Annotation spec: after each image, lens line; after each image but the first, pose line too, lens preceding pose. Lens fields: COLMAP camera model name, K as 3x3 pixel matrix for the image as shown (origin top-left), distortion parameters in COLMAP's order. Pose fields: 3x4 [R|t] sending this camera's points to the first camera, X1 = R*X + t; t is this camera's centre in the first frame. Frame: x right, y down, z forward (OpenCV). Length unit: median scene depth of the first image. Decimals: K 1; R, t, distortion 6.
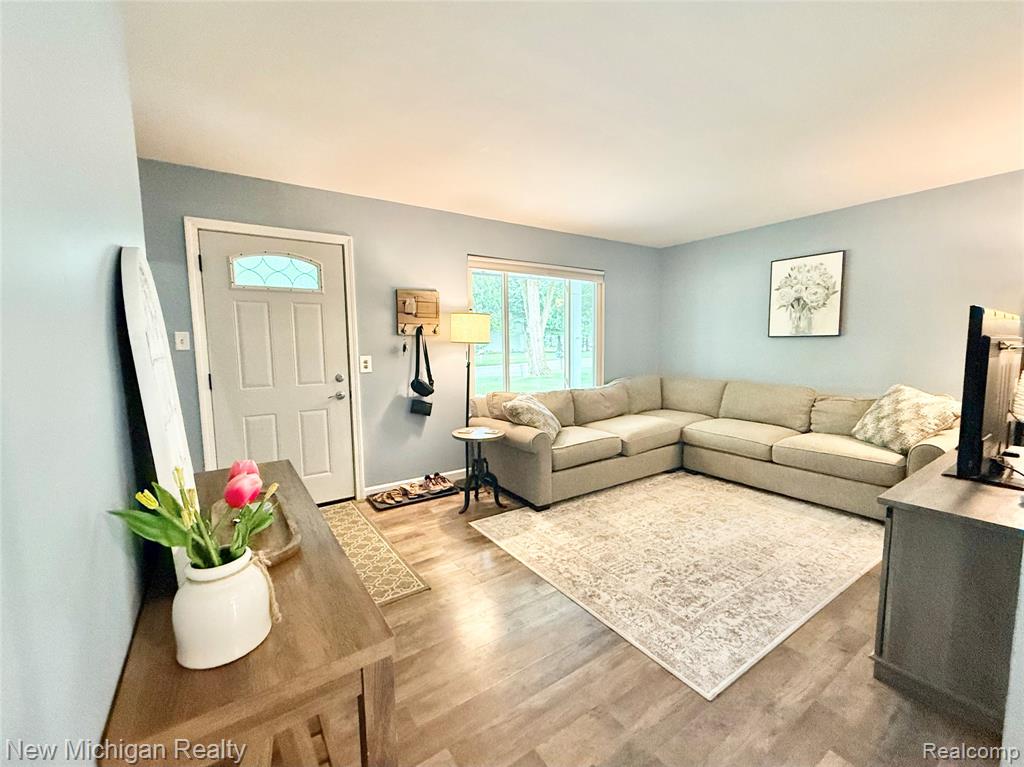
lens RADIAL K [[414.4, 0, 516.7], [0, 414.4, 382.9], [0, 0, 1]] dist [0.000235, -0.000066]
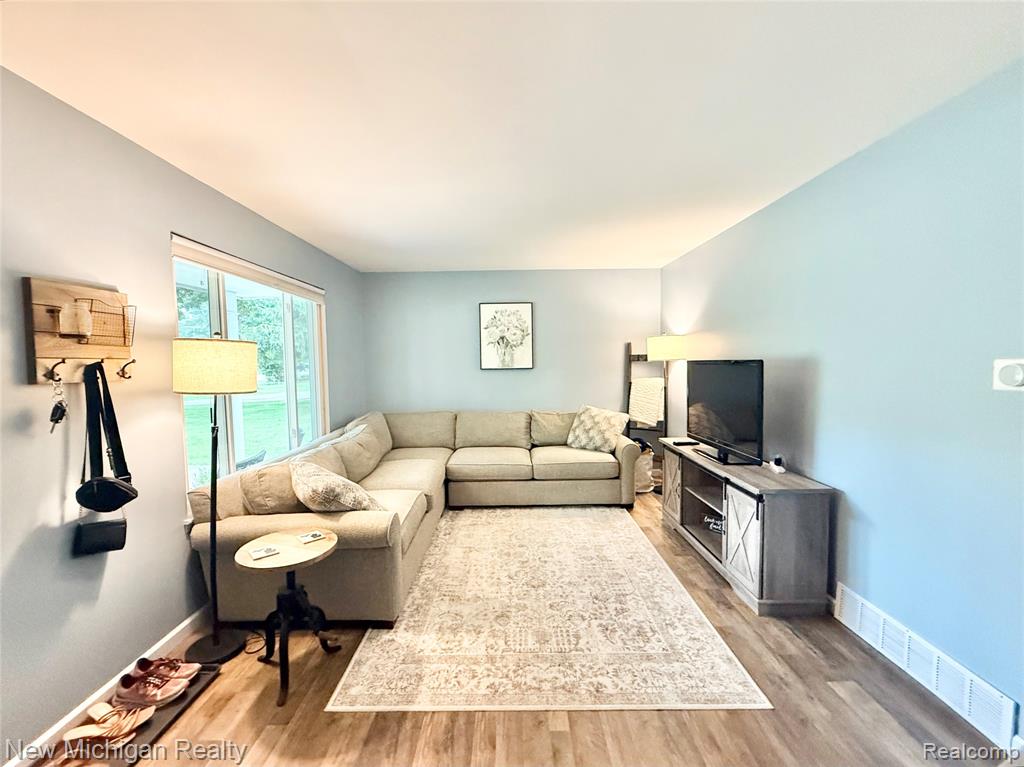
lens RADIAL K [[414.4, 0, 516.7], [0, 414.4, 382.9], [0, 0, 1]] dist [0.000235, -0.000066]
pose [[0.579596, -0.041409, 0.813851, -0.338623], [0.088353, 0.996014, -0.012244, -0.067168], [-0.810100, 0.079003, 0.580945, 0.348131]]
